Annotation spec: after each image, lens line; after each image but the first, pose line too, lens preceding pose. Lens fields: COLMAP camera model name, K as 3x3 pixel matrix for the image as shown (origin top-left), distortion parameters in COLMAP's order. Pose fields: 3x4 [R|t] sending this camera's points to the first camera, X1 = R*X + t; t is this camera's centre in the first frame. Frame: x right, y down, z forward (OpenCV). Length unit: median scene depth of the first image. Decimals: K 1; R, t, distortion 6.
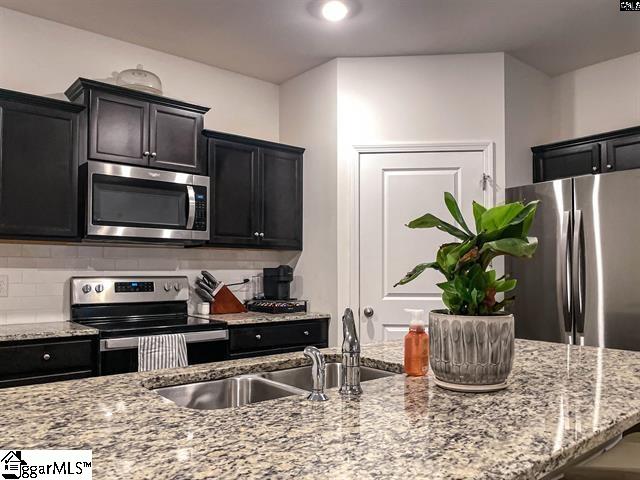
lens RADIAL K [[531.9, 0, 316.6], [0, 531.9, 250.7], [0, 0, 1]] dist [0.008094, 0.002046]
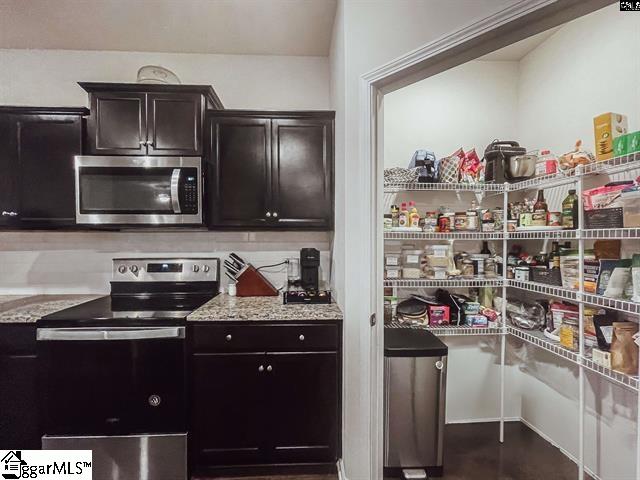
lens RADIAL K [[260.9, 0, 320.0], [0, 260.9, 240.0], [0, 0, 1]] dist [-0.000129, 0.000035]
pose [[0.788490, 0.003747, -0.615036, 0.245162], [0.027131, 0.998796, 0.040869, -0.003945], [0.614448, -0.048911, 0.787439, 0.735007]]
